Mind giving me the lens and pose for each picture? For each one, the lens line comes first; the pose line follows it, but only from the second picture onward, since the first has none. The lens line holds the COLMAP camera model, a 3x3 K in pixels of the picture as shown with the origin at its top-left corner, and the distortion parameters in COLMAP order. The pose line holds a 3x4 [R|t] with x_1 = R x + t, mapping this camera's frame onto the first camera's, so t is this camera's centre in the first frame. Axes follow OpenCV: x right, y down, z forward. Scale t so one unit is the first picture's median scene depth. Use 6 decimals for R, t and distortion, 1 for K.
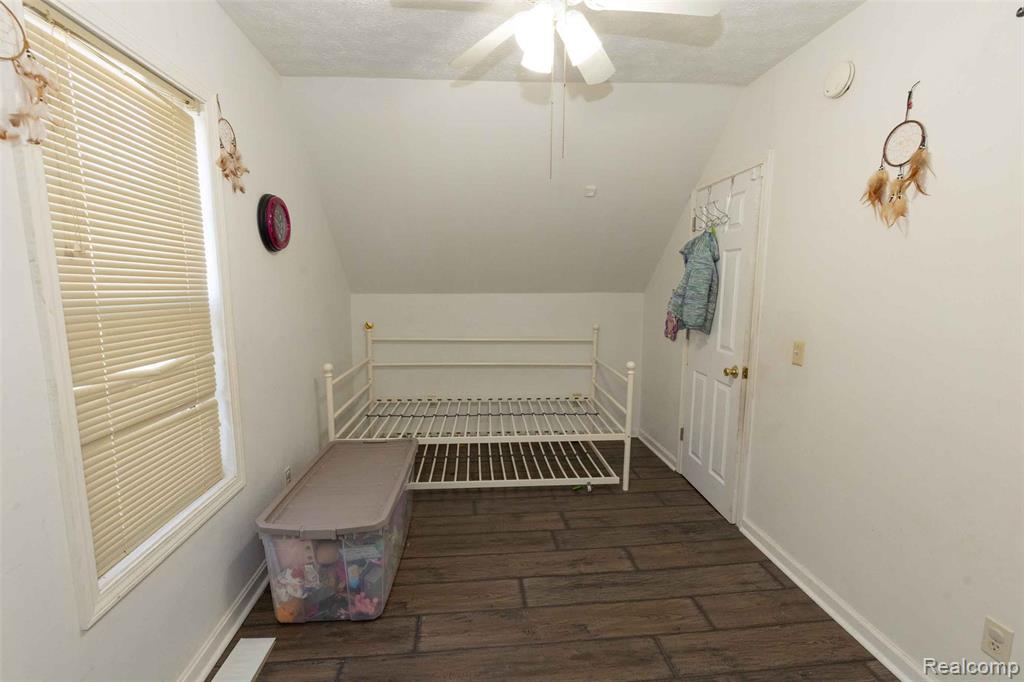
lens RADIAL K [[454.6, 0, 510.2], [0, 454.6, 344.5], [0, 0, 1]] dist [-0.001099, -0.000234]
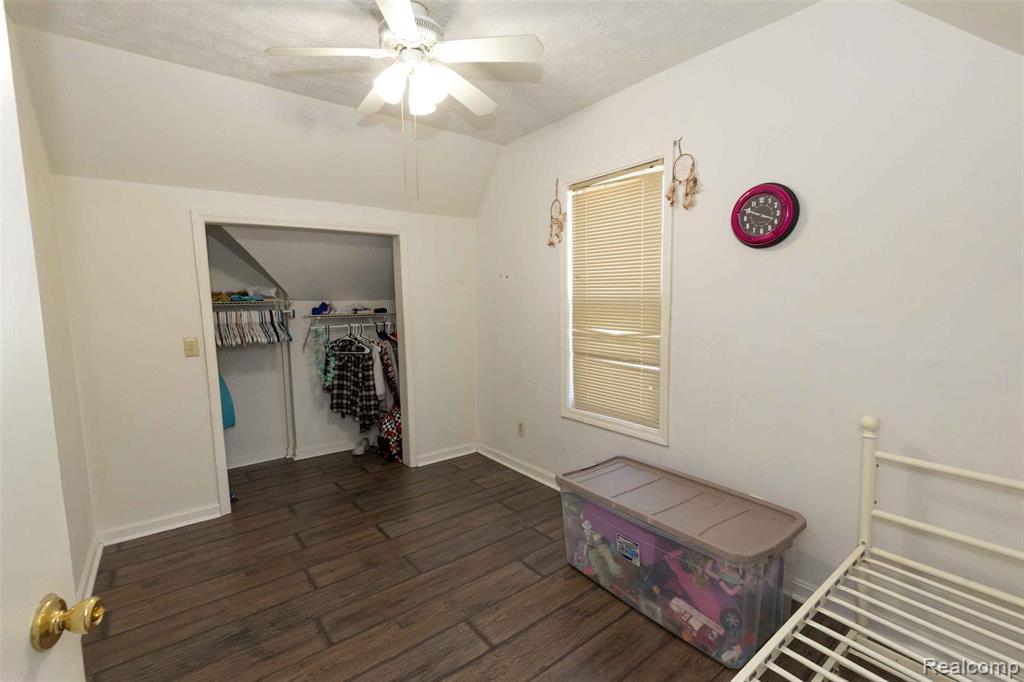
lens RADIAL K [[454.6, 0, 508.8], [0, 454.6, 341.0], [0, 0, 1]] dist [-0.001099, -0.000234]
pose [[-0.844957, 0.059371, -0.531528, 0.439800], [-0.061473, 0.976452, 0.206792, -0.208624], [0.531289, 0.207405, -0.821410, 1.736837]]
